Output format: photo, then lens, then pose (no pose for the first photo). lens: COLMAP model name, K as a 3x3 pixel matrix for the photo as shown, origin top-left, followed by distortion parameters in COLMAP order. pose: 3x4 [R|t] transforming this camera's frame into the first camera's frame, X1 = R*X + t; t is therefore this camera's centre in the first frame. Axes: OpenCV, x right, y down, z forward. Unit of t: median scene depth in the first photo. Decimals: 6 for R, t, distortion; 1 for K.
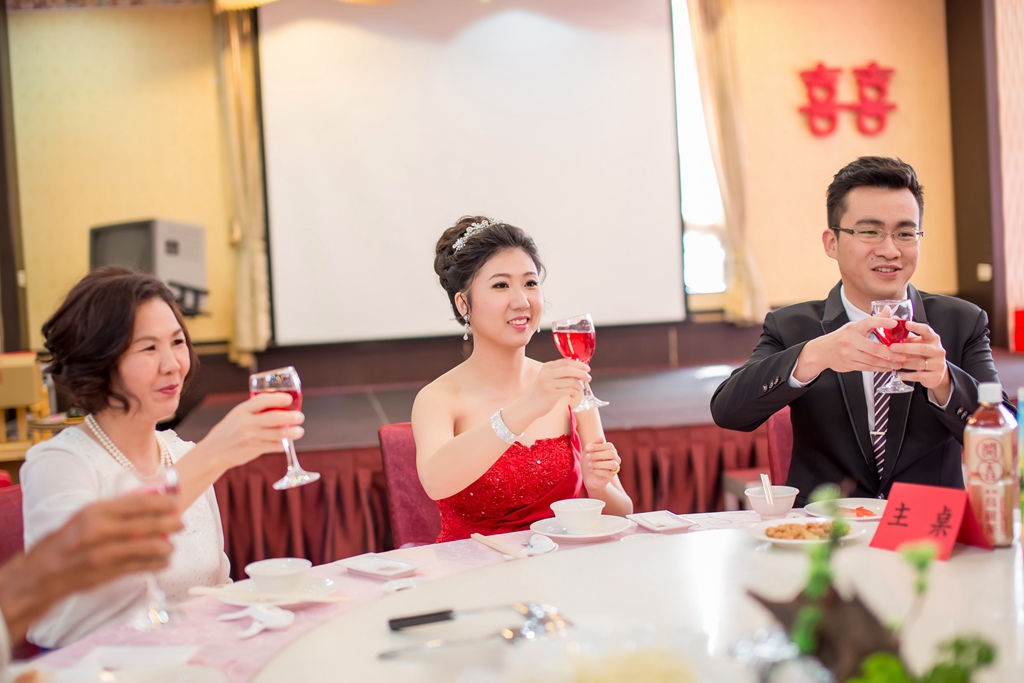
lens RADIAL K [[1656.7, 0, 547.3], [0, 1656.7, 306.0], [0, 0, 1]] dist [0.099654, 0.000000]
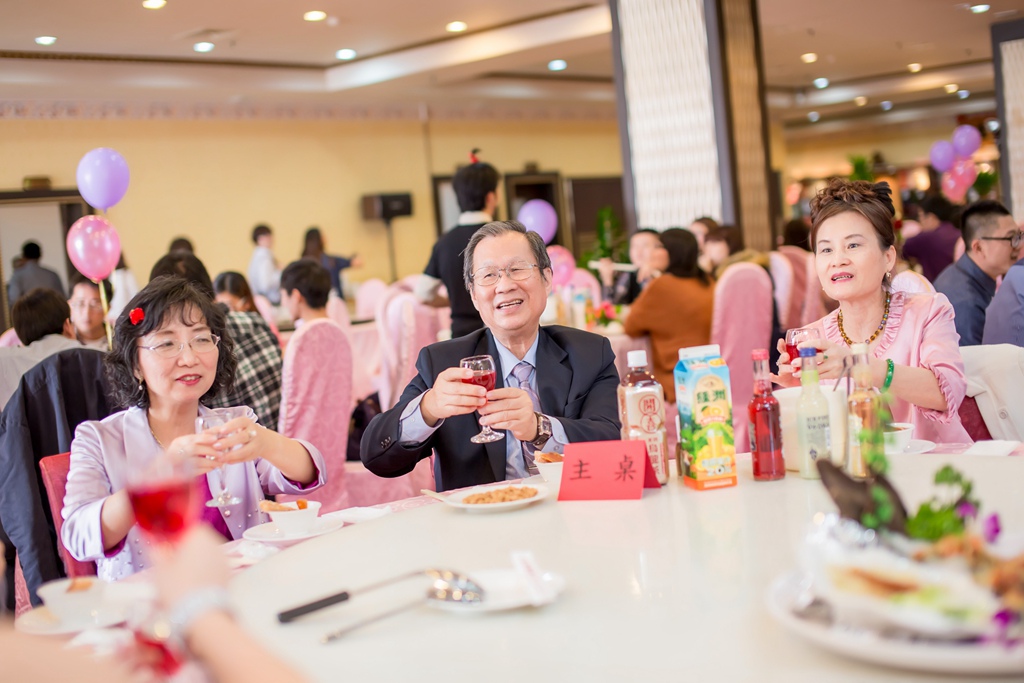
lens RADIAL K [[1656.7, 0, 517.6], [0, 1656.7, 333.9], [0, 0, 1]] dist [0.099654, 0.000000]
pose [[0.818448, -0.060499, 0.571387, -0.745532], [0.072757, 0.997349, 0.001385, 0.042947], [-0.569956, 0.040438, 0.820679, 0.129665]]
